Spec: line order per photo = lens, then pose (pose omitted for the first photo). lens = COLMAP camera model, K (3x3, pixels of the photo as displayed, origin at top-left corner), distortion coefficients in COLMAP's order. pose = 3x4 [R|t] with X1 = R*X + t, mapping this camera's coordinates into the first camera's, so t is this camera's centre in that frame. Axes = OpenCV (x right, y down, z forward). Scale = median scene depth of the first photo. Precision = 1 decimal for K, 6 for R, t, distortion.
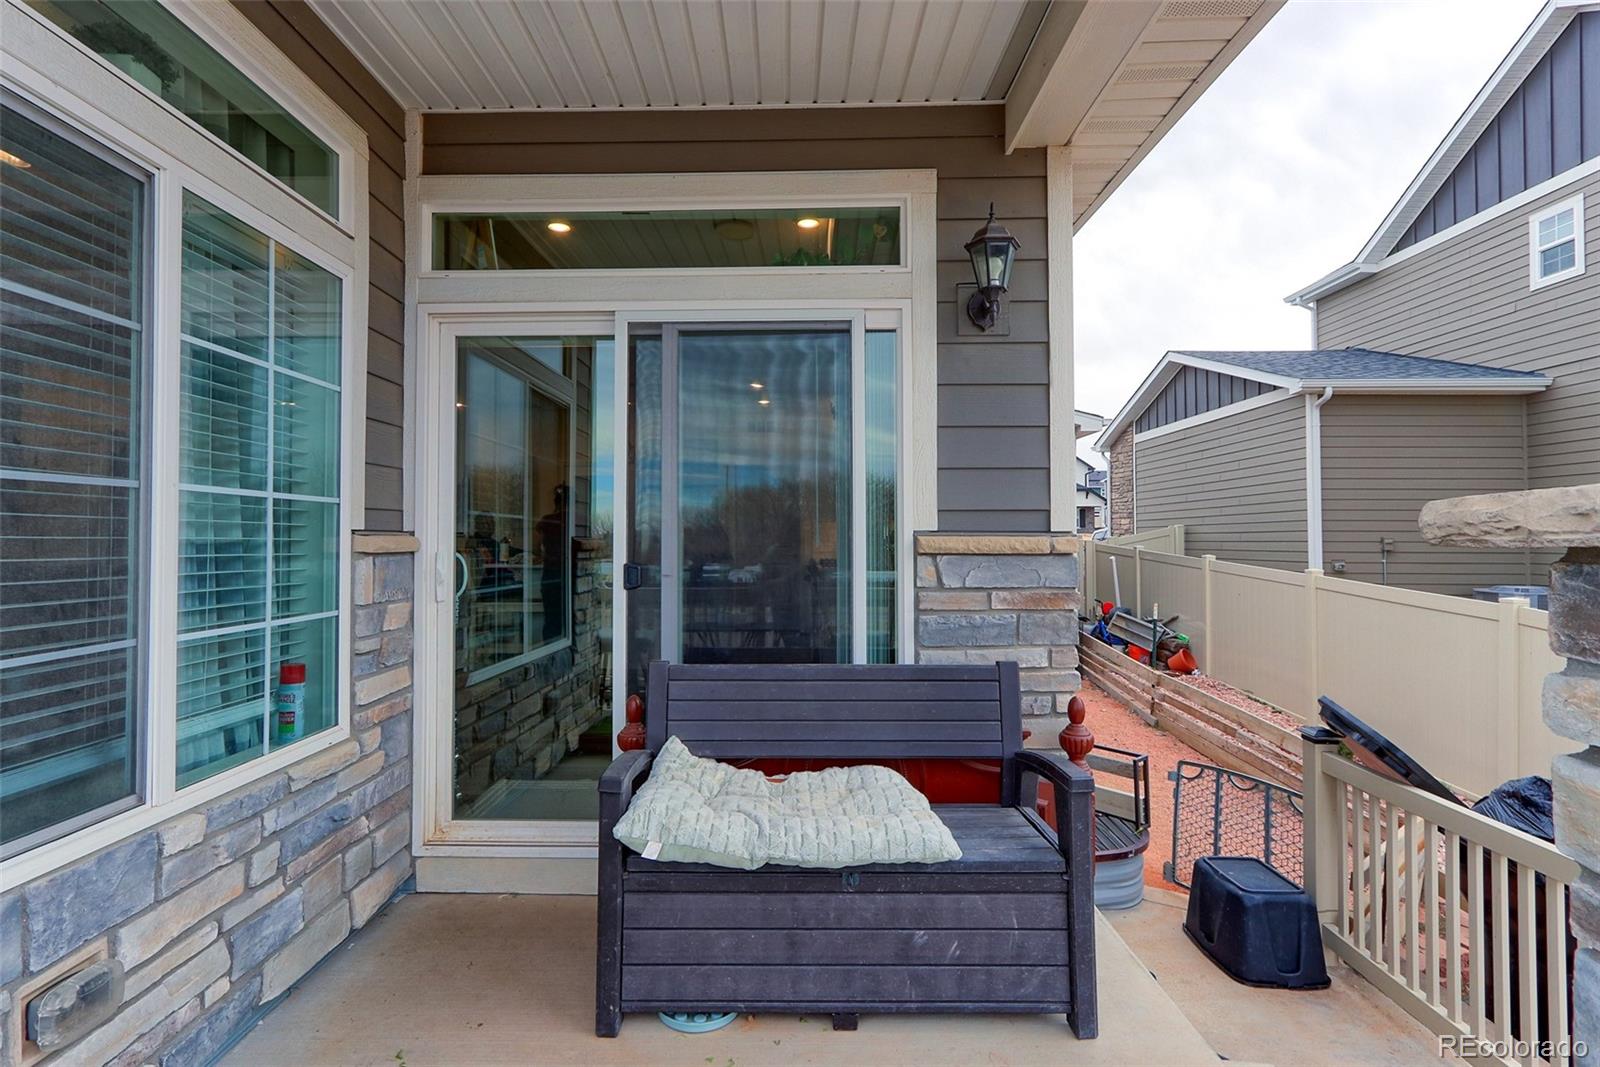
lens RADIAL K [[788.0, 0, 793.0], [0, 788.0, 529.6], [0, 0, 1]] dist [0.001443, 0.001506]
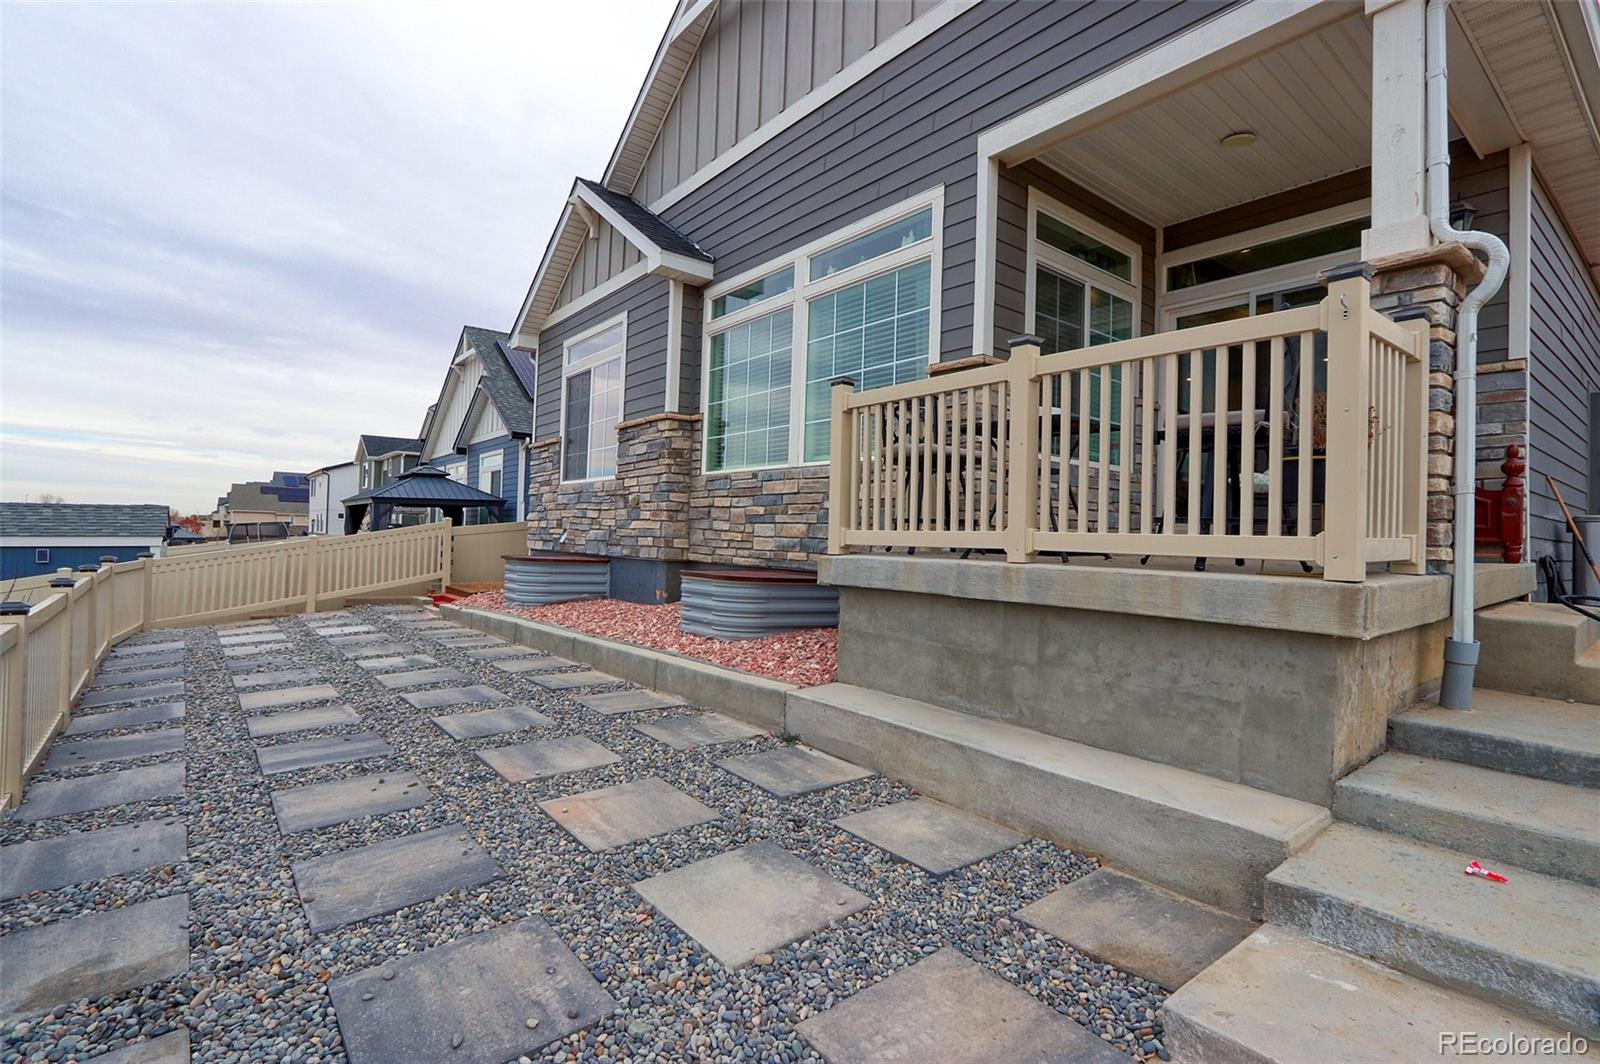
lens RADIAL K [[788.0, 0, 793.0], [0, 788.0, 528.1], [0, 0, 1]] dist [0.001443, 0.001506]
pose [[0.643496, 0.005353, -0.765430, 0.661265], [-0.019850, 0.999756, -0.009697, 0.439659], [0.765192, 0.021434, 0.643446, -1.419082]]
